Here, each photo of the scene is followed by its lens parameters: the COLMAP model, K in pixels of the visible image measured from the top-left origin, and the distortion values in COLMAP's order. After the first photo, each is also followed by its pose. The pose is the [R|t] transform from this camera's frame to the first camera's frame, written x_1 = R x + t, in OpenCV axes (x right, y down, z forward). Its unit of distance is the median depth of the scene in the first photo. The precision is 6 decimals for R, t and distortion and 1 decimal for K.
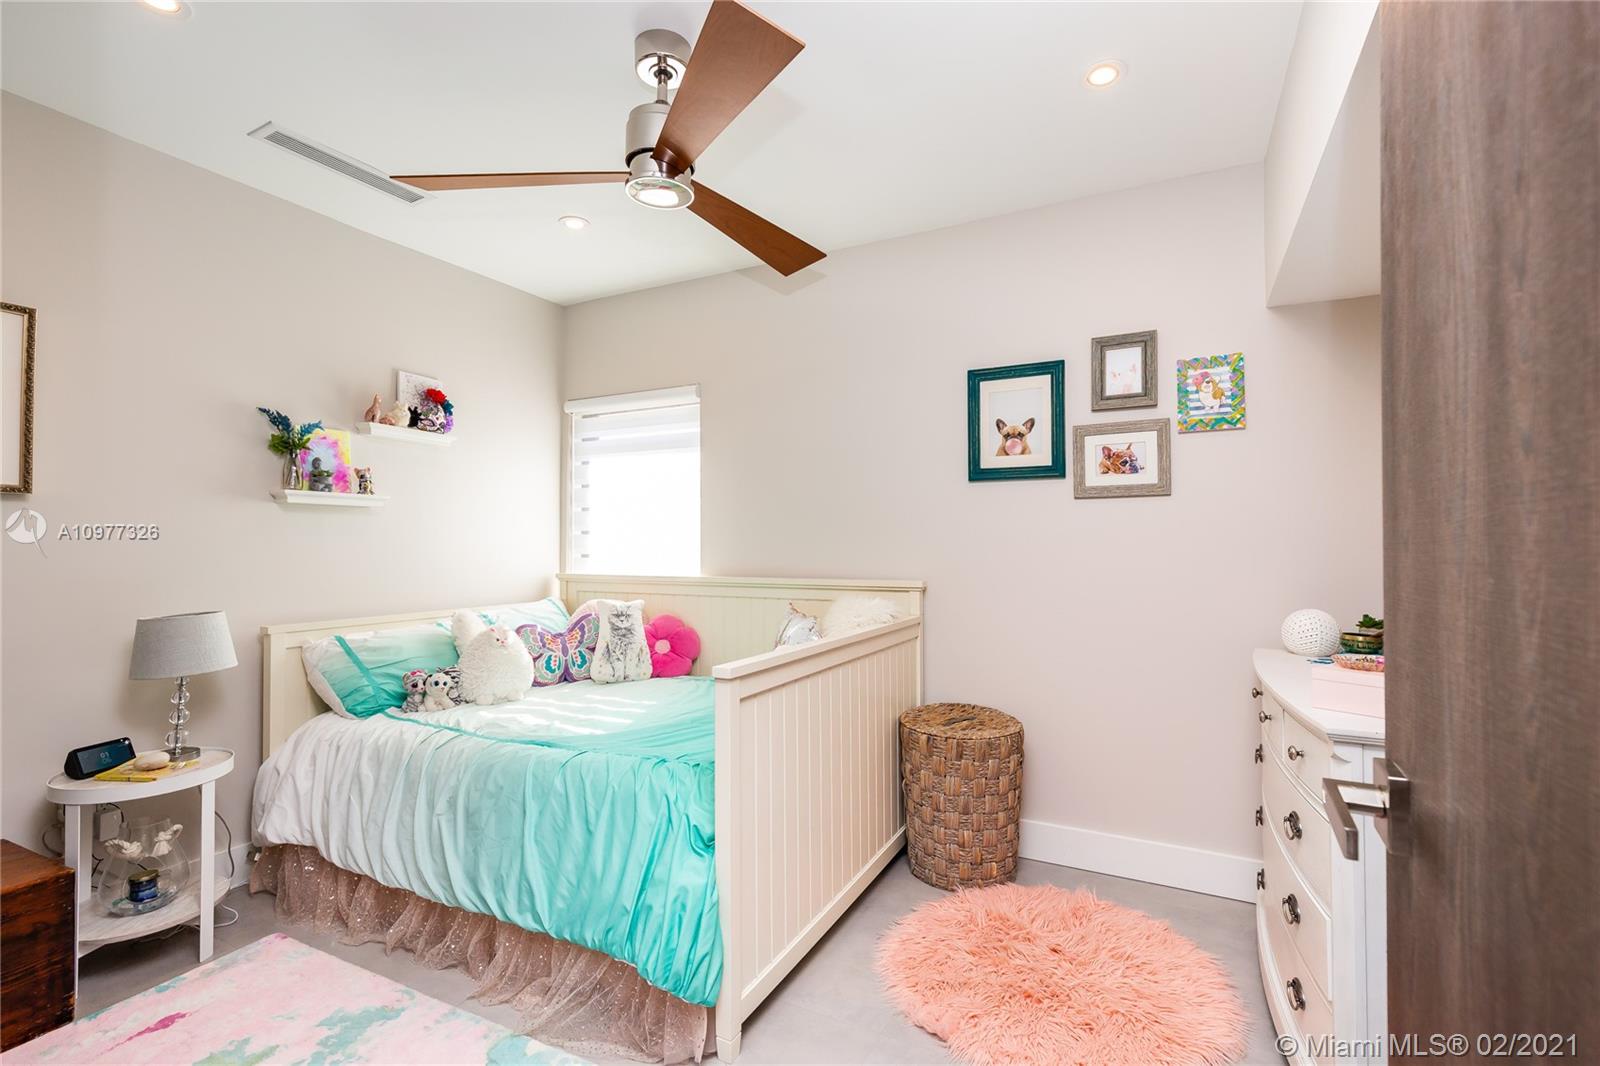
lens RADIAL K [[719.0, 0, 813.6], [0, 719.0, 507.0], [0, 0, 1]] dist [0.004582, -0.000971]
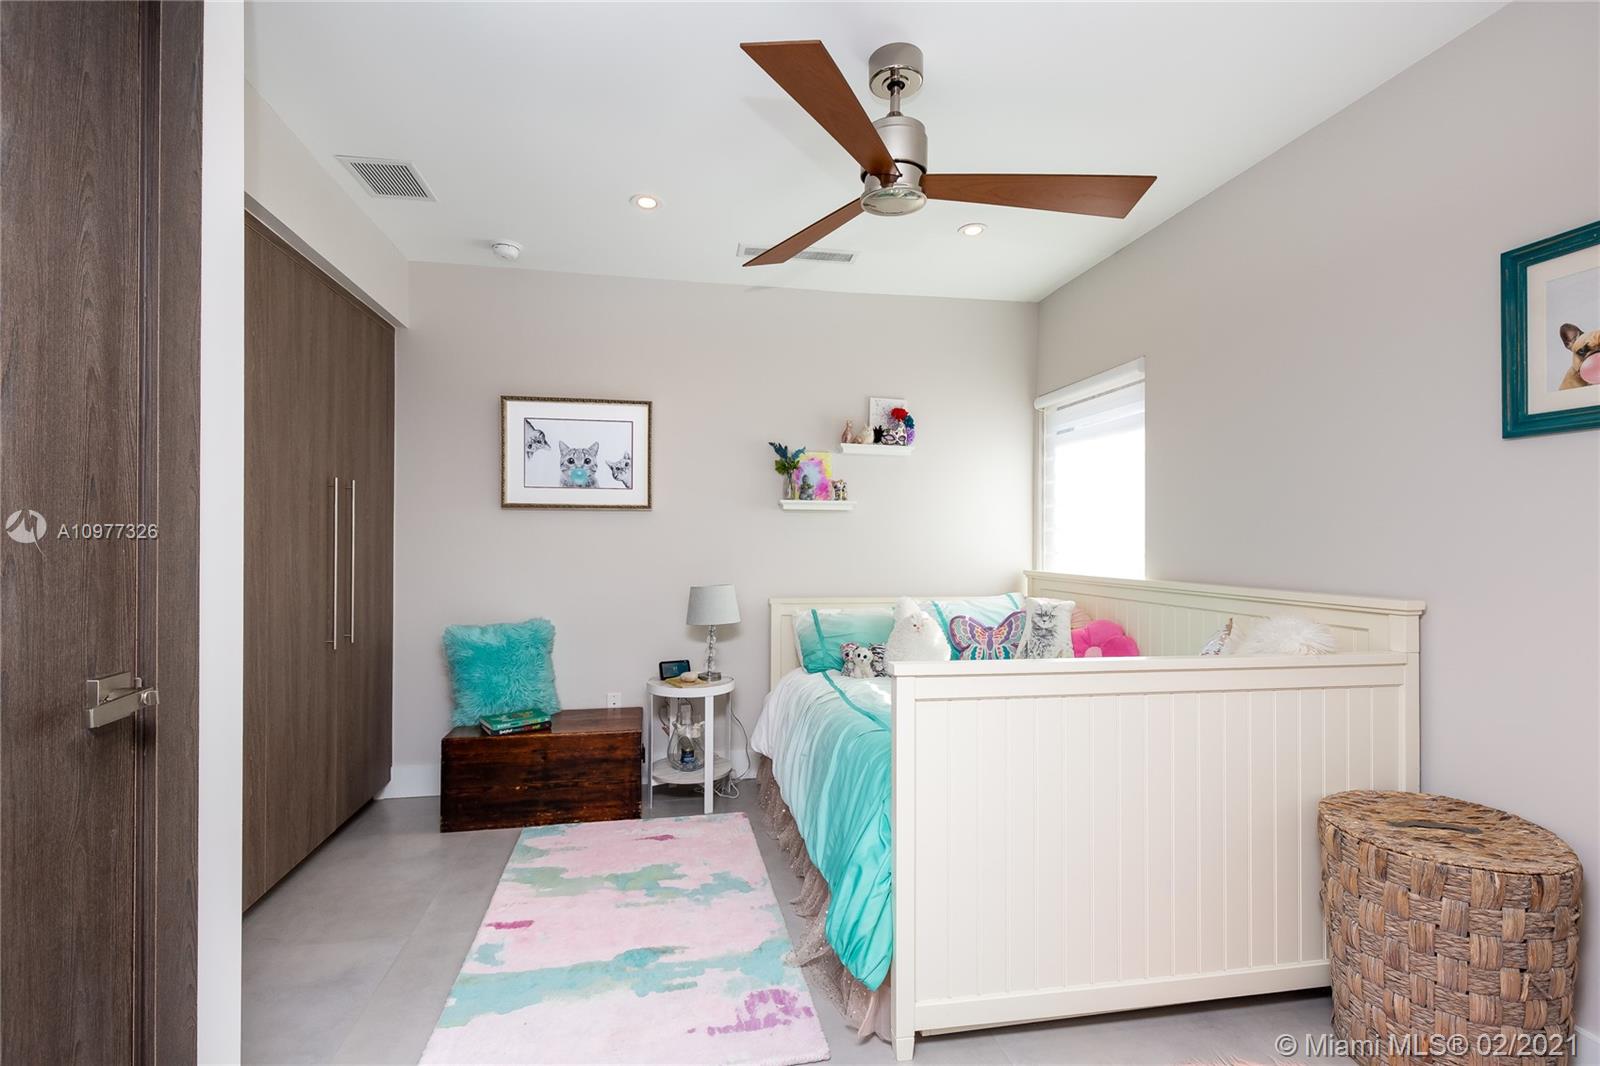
lens RADIAL K [[719.0, 0, 774.0], [0, 719.0, 509.2], [0, 0, 1]] dist [0.004582, -0.000971]
pose [[0.599579, -0.029862, -0.799758, 0.335298], [0.034241, 0.999346, -0.011644, 0.008867], [0.799583, -0.020402, 0.600209, 0.156480]]
